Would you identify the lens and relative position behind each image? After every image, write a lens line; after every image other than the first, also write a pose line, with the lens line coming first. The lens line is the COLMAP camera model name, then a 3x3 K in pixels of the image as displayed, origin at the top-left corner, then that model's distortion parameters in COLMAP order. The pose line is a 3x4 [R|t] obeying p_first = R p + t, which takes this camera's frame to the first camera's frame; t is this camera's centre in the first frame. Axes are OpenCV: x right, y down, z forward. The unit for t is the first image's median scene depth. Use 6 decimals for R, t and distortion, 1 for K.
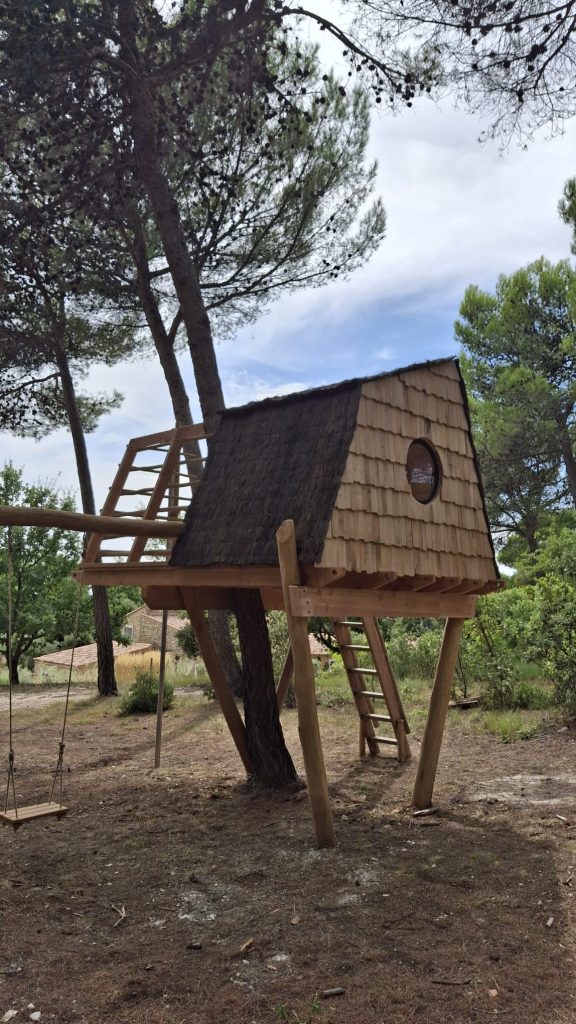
lens RADIAL K [[755.2, 0, 305.5], [0, 755.2, 495.6], [0, 0, 1]] dist [0.004629, -0.028877]
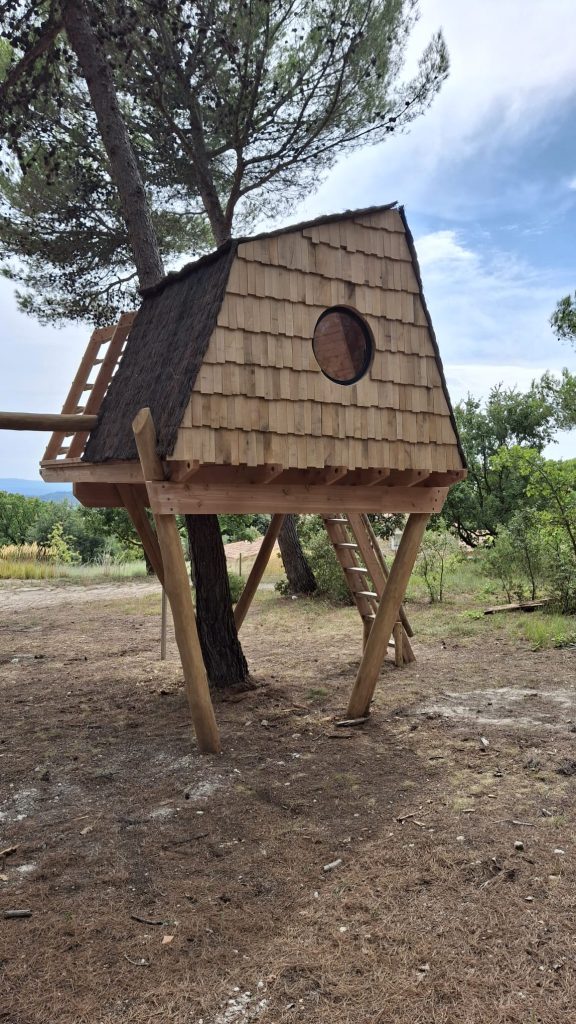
lens RADIAL K [[755.2, 0, 296.9], [0, 755.2, 507.4], [0, 0, 1]] dist [0.004629, -0.028877]
pose [[0.969087, -0.005901, -0.246649, 0.330026], [0.043416, 0.988192, 0.146939, 0.021843], [0.242870, -0.153105, 0.957900, 0.146572]]
